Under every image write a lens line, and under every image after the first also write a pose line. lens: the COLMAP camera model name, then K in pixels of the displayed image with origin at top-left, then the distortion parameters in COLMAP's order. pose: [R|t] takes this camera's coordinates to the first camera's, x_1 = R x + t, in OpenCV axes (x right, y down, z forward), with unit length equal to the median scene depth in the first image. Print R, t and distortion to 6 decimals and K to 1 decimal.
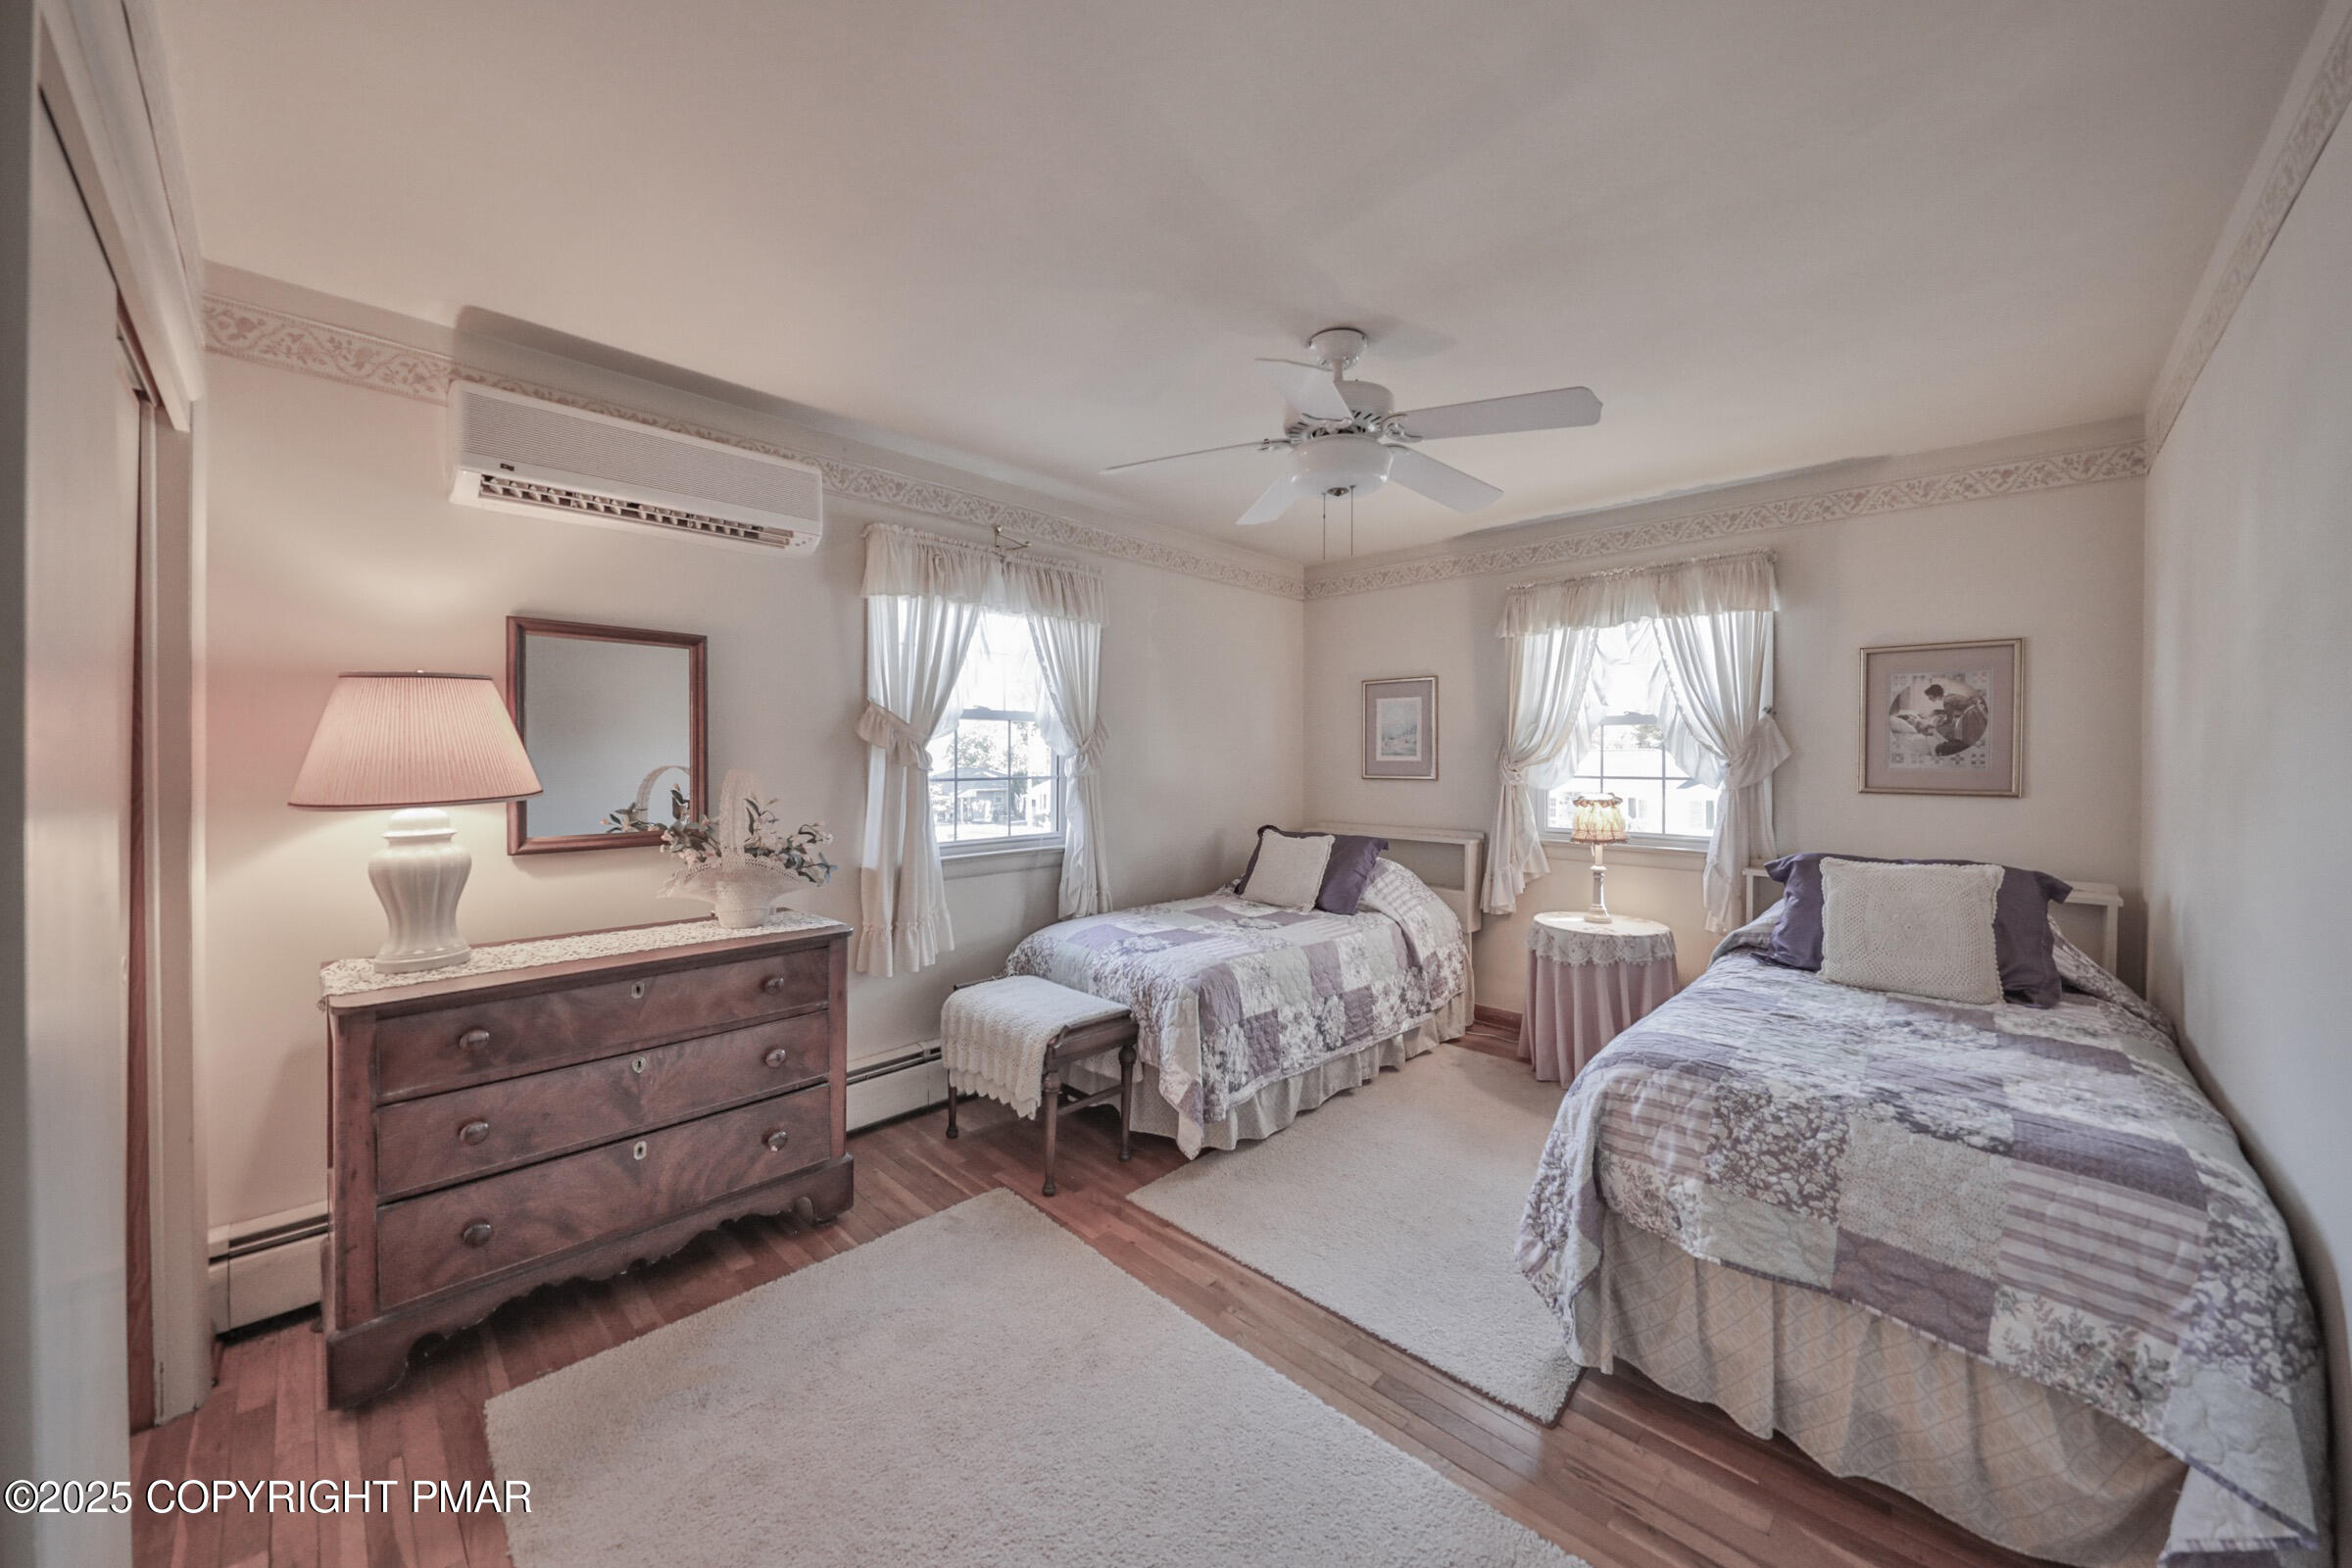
lens RADIAL K [[843.2, 0, 1147.0], [0, 843.2, 784.4], [0, 0, 1]] dist [0.006900, -0.007092]
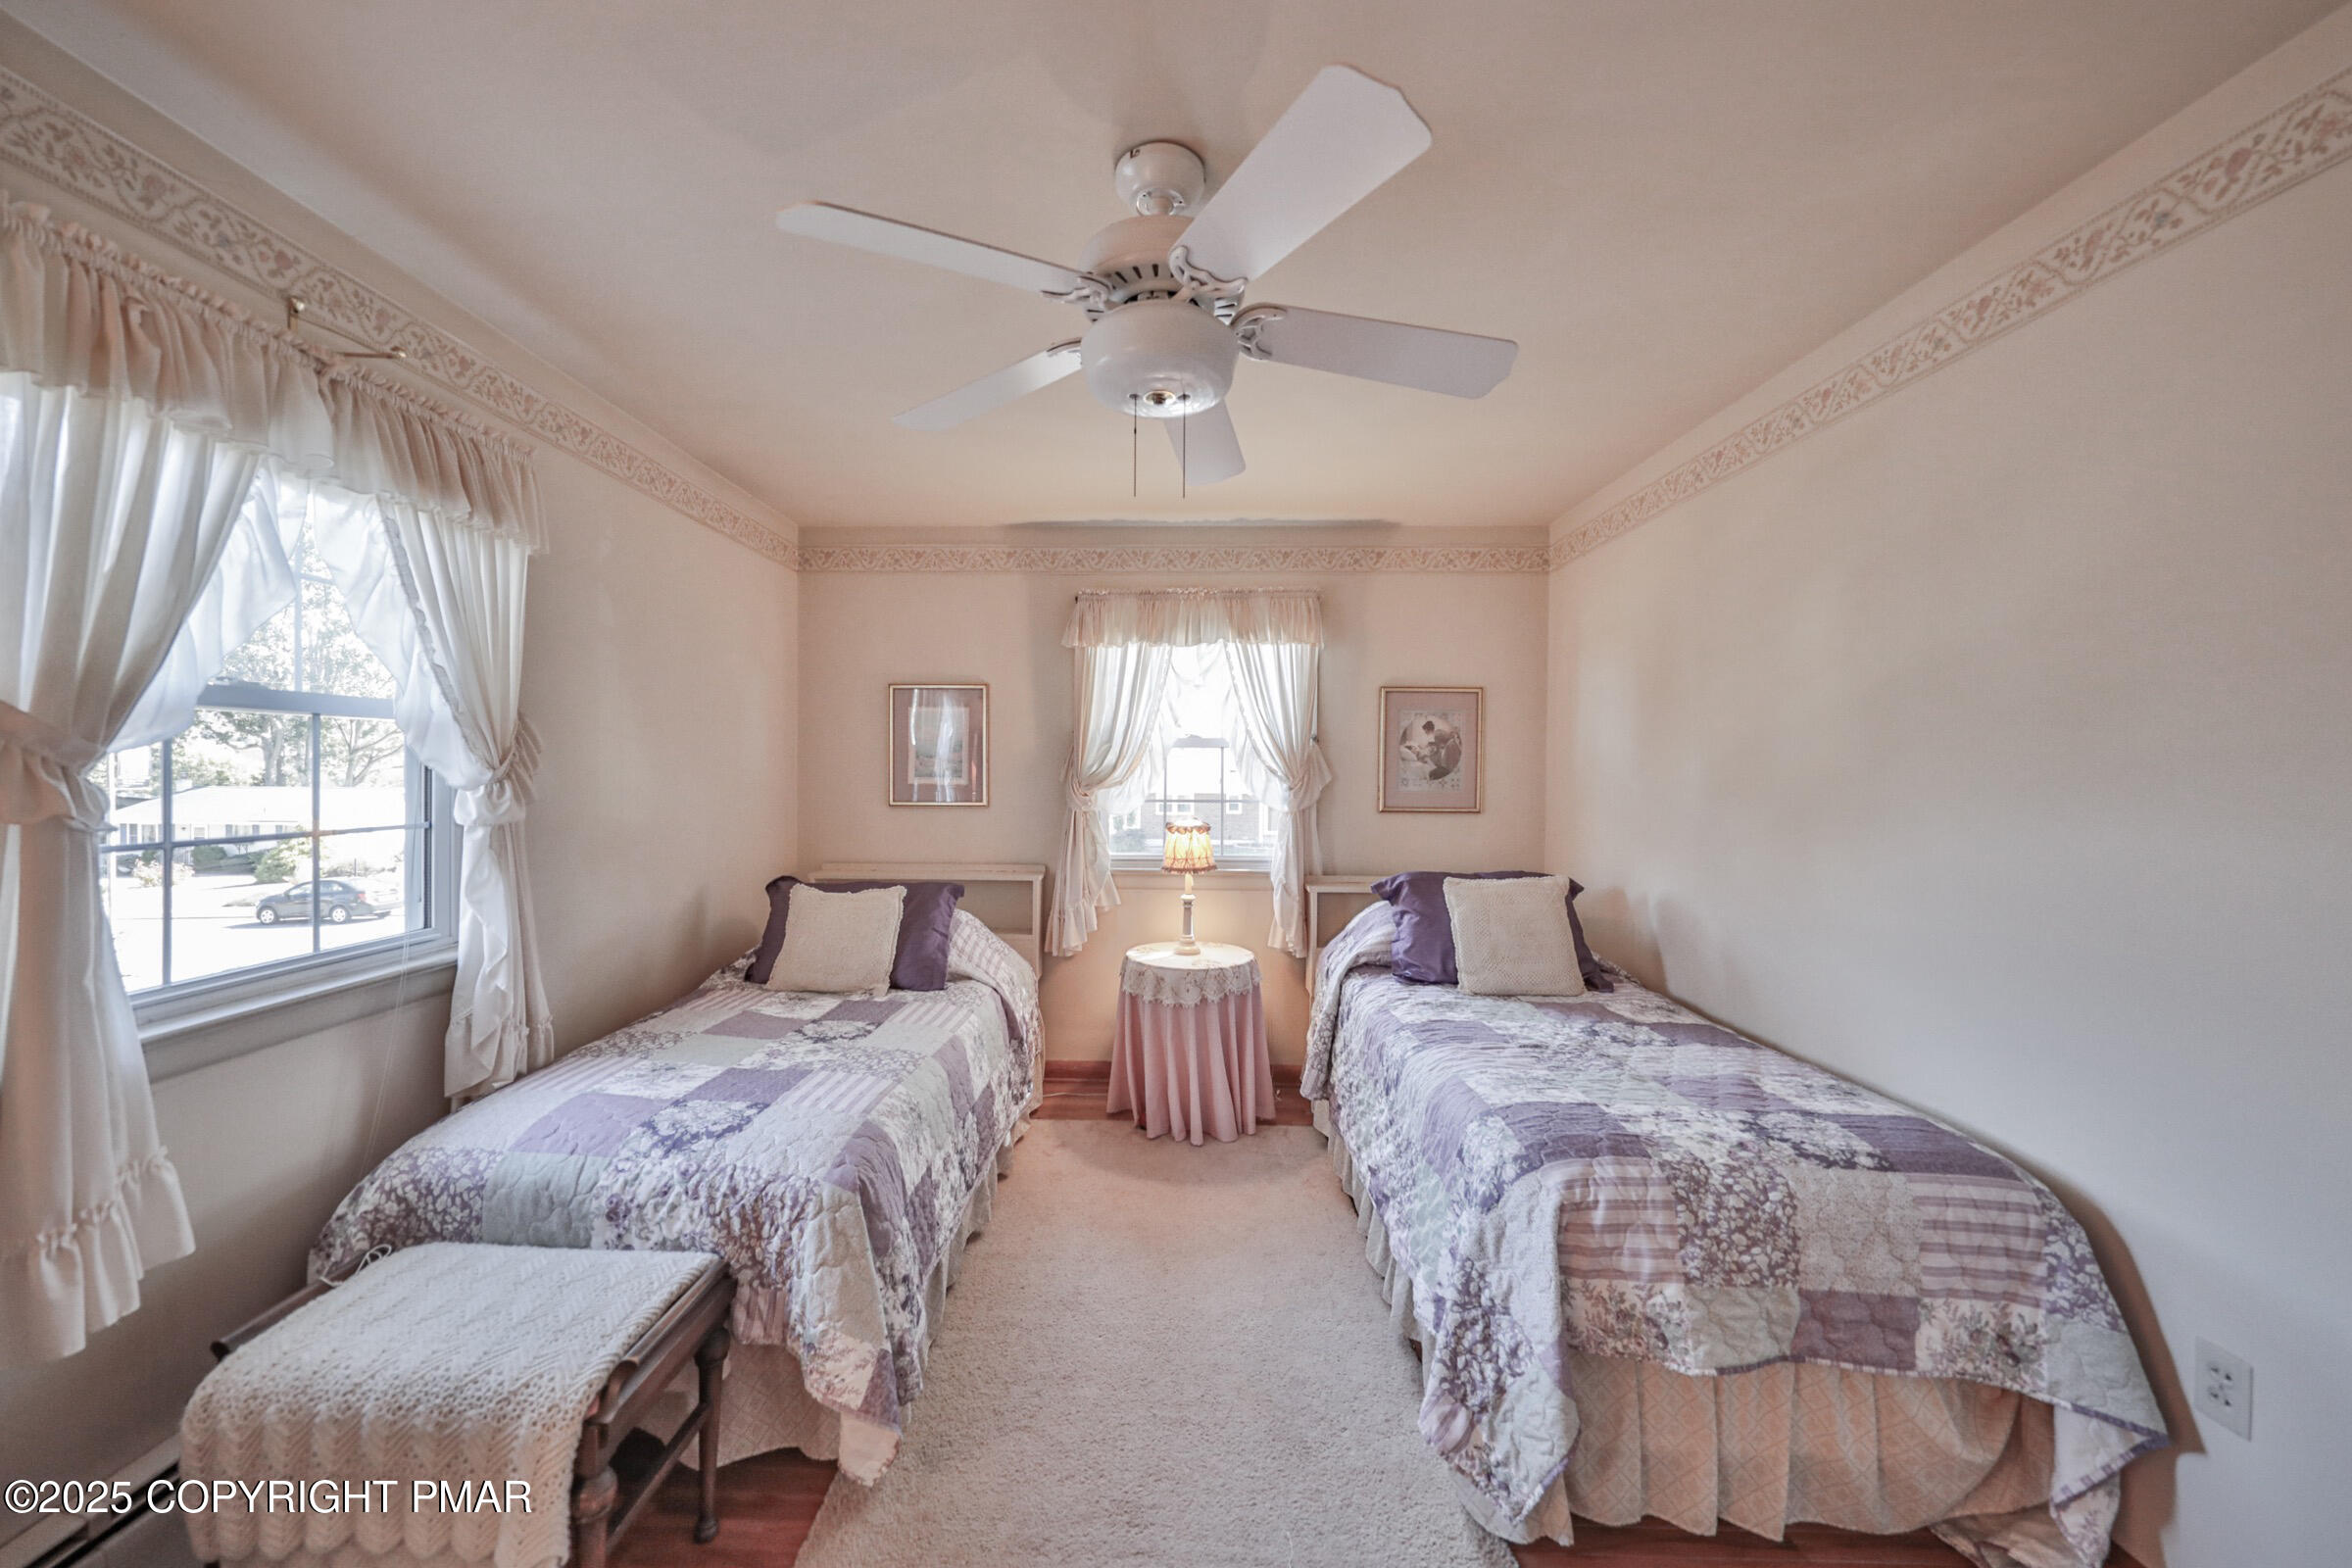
lens RADIAL K [[843.2, 0, 1147.0], [0, 843.2, 784.4], [0, 0, 1]] dist [0.006900, -0.007092]
pose [[0.724870, -0.010259, 0.688809, -0.200243], [0.018817, 0.999811, -0.004911, -0.031412], [-0.688628, 0.016521, 0.724926, 0.431278]]
